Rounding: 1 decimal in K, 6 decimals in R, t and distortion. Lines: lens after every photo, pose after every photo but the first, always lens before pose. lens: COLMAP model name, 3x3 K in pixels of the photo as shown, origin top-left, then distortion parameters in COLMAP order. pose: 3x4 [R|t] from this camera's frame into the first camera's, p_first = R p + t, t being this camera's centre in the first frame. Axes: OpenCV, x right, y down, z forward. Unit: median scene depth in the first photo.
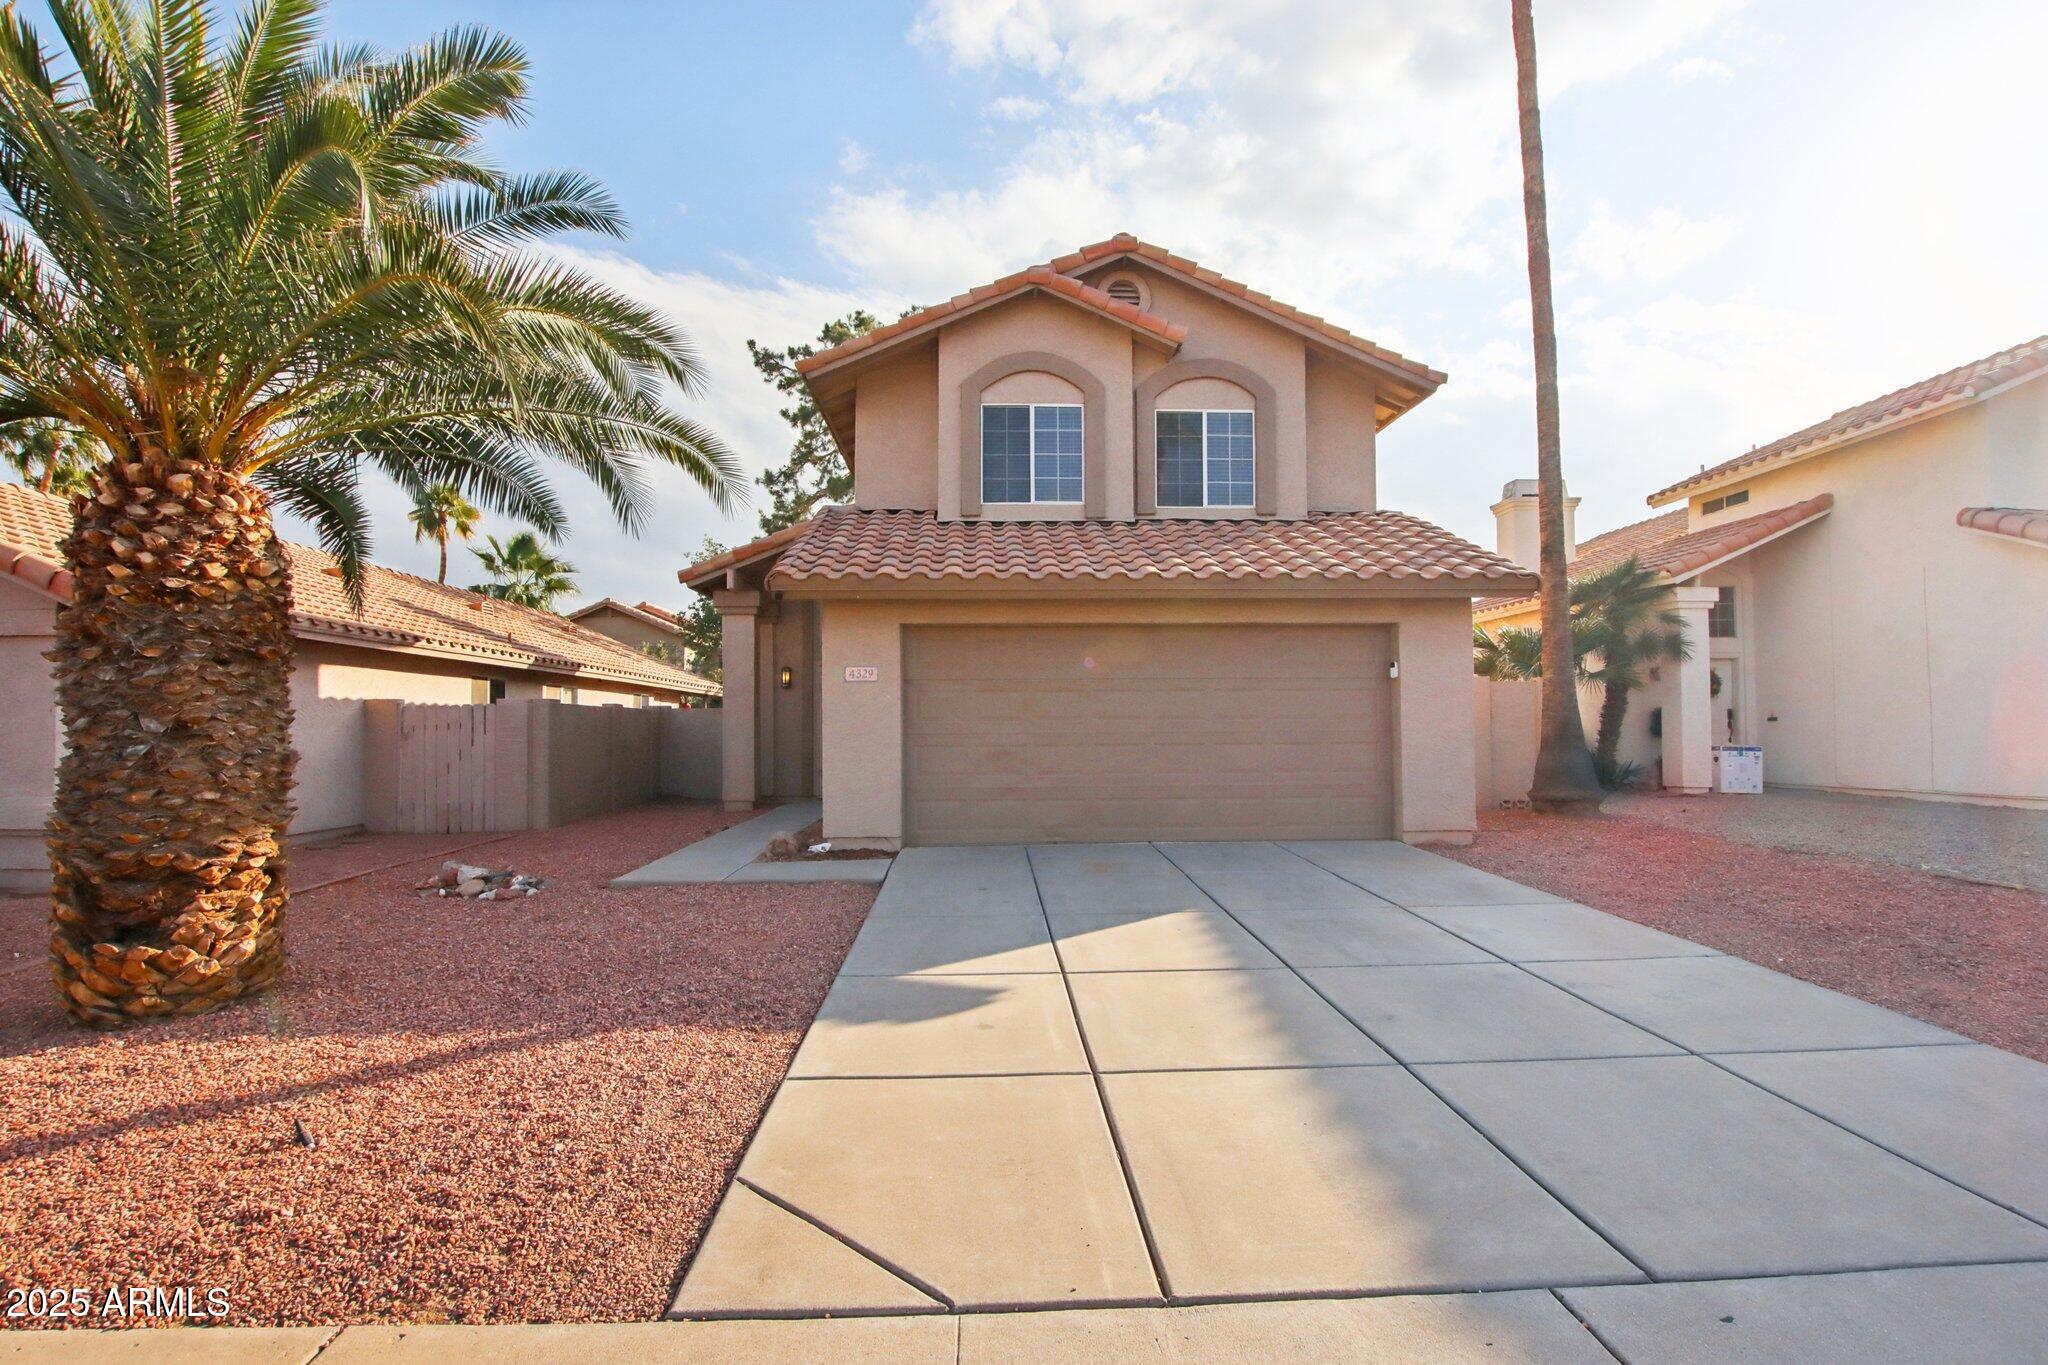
lens RADIAL K [[1011.6, 0, 1030.2], [0, 1011.6, 717.7], [0, 0, 1]] dist [-0.003470, 0.000727]
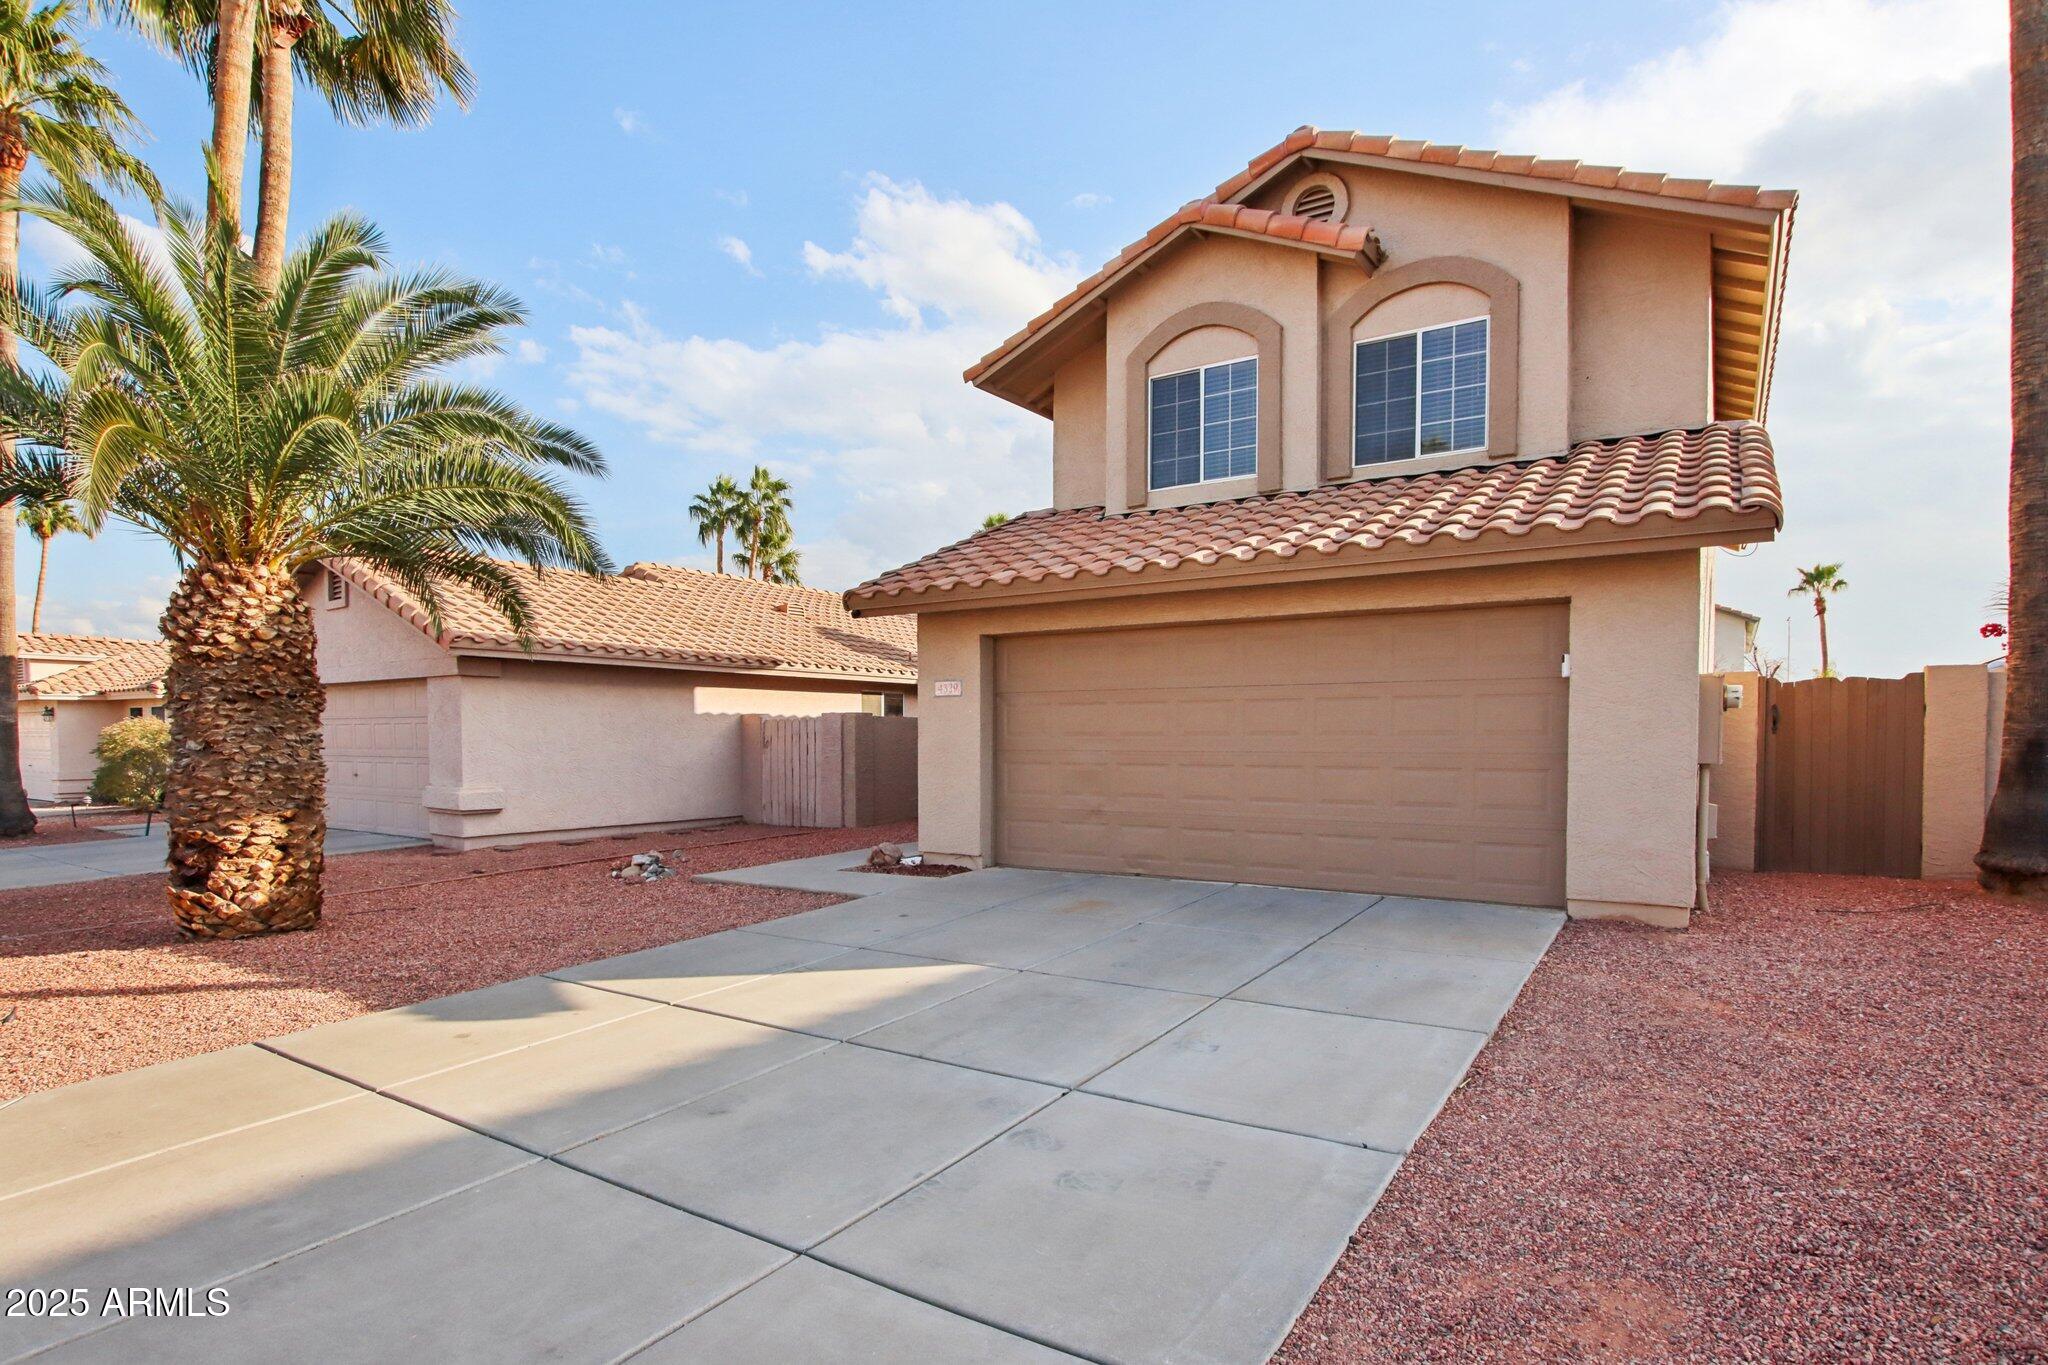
lens RADIAL K [[1066.1, 0, 1031.3], [0, 1066.1, 765.4], [0, 0, 1]] dist [0.004781, 0.000709]
pose [[0.816162, 0.021615, -0.577419, 0.416809], [0.002900, 0.999134, 0.041501, -0.009640], [0.577816, -0.035546, 0.815393, 0.165365]]
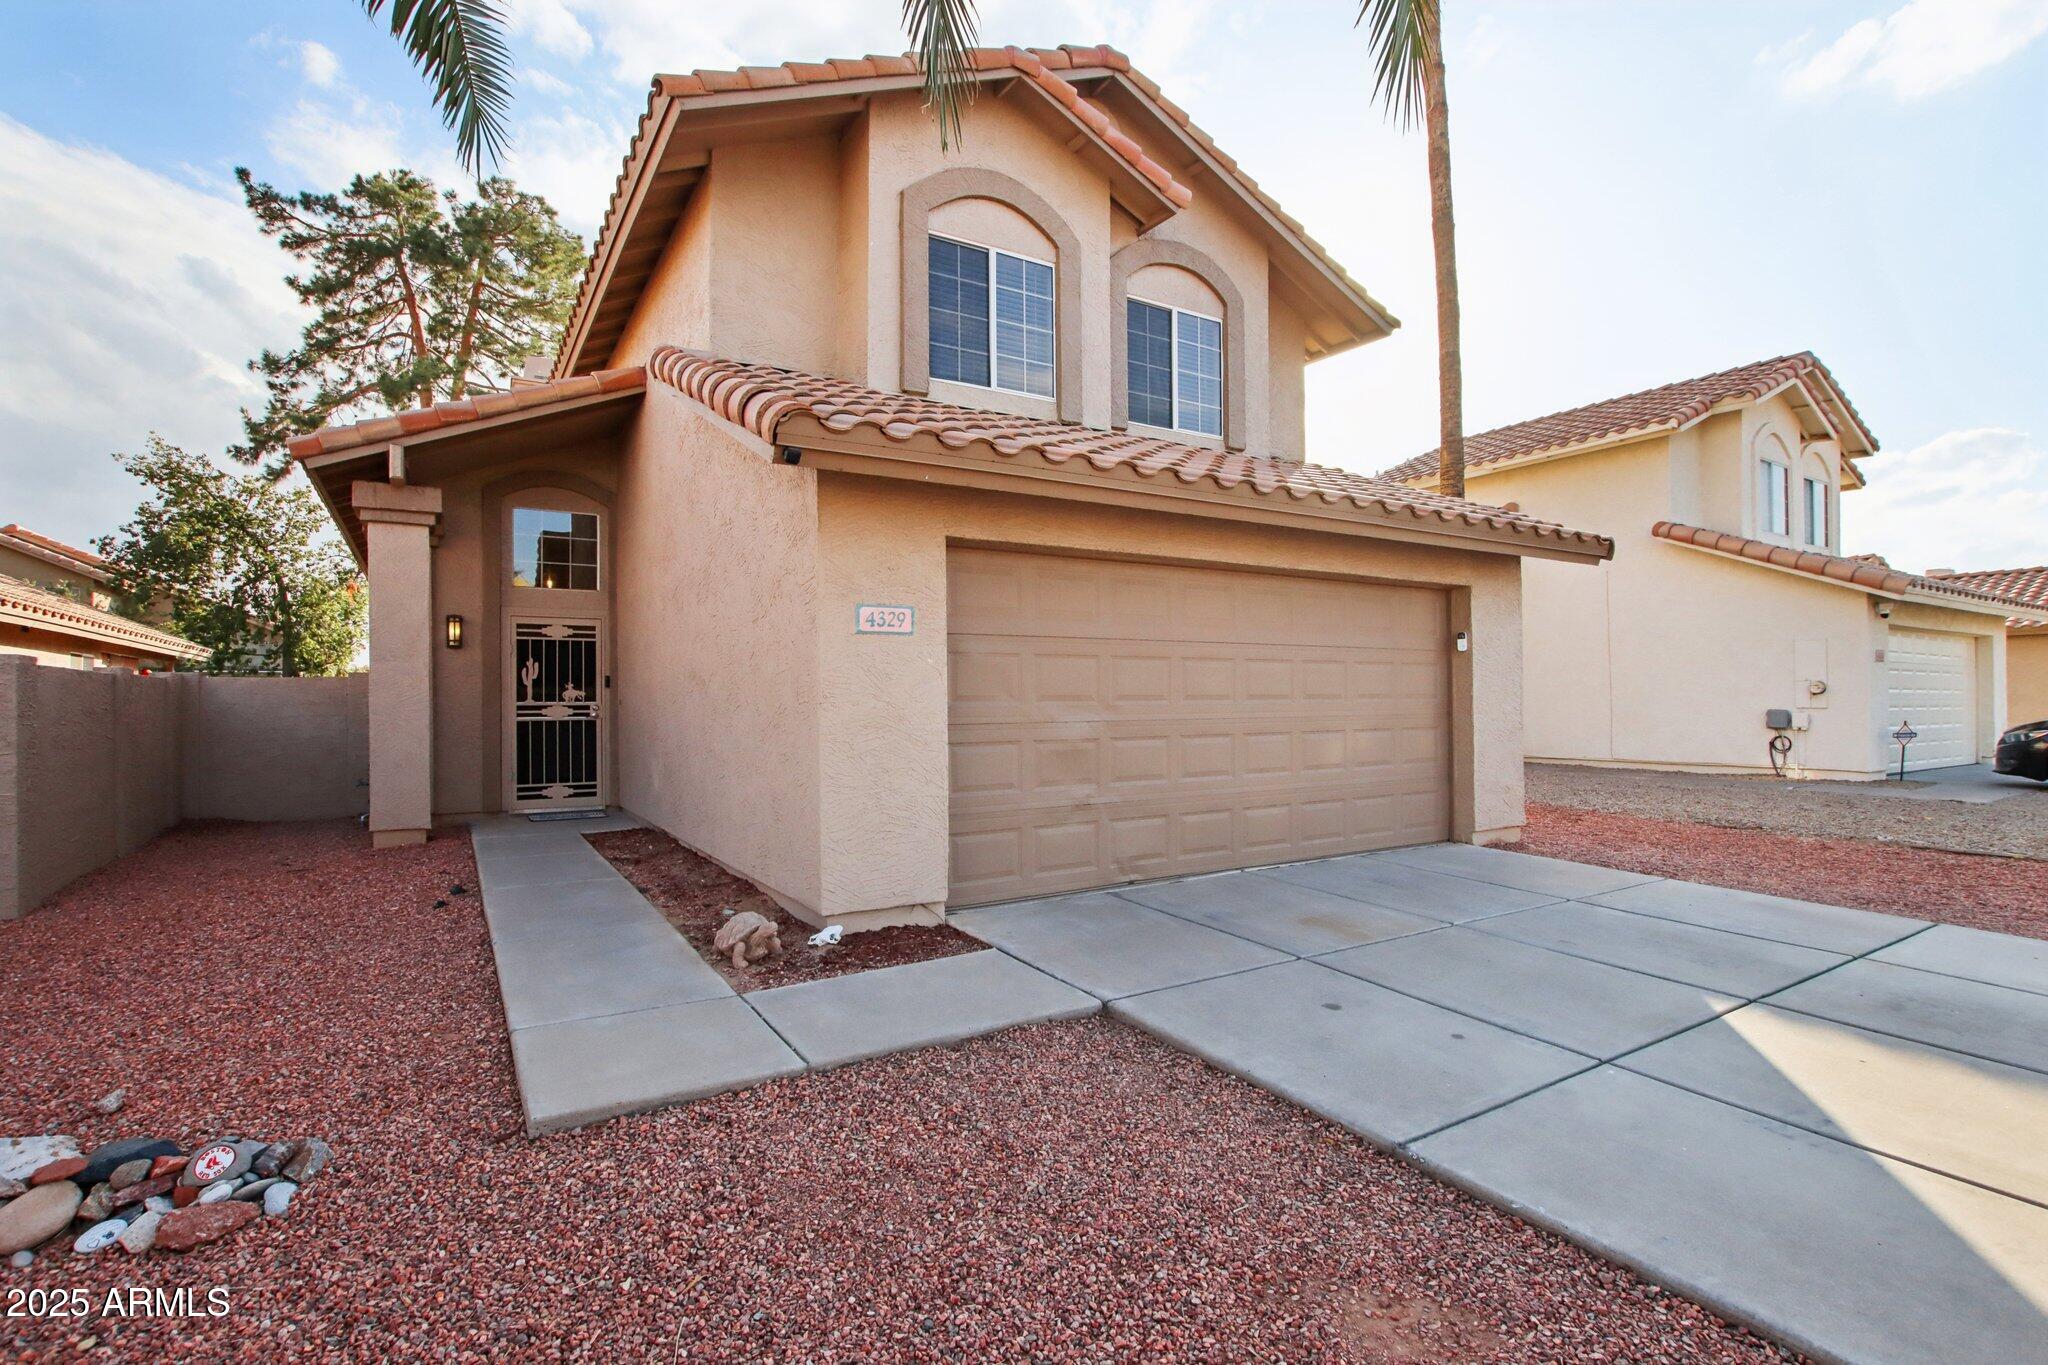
lens RADIAL K [[950.3, 0, 1014.7], [0, 950.3, 700.0], [0, 0, 1]] dist [-0.014571, 0.000277]
pose [[0.882185, 0.000952, 0.470903, -0.294352], [-0.004447, 0.999970, 0.006309, -0.001708], [-0.470883, -0.007660, 0.882162, 0.415720]]
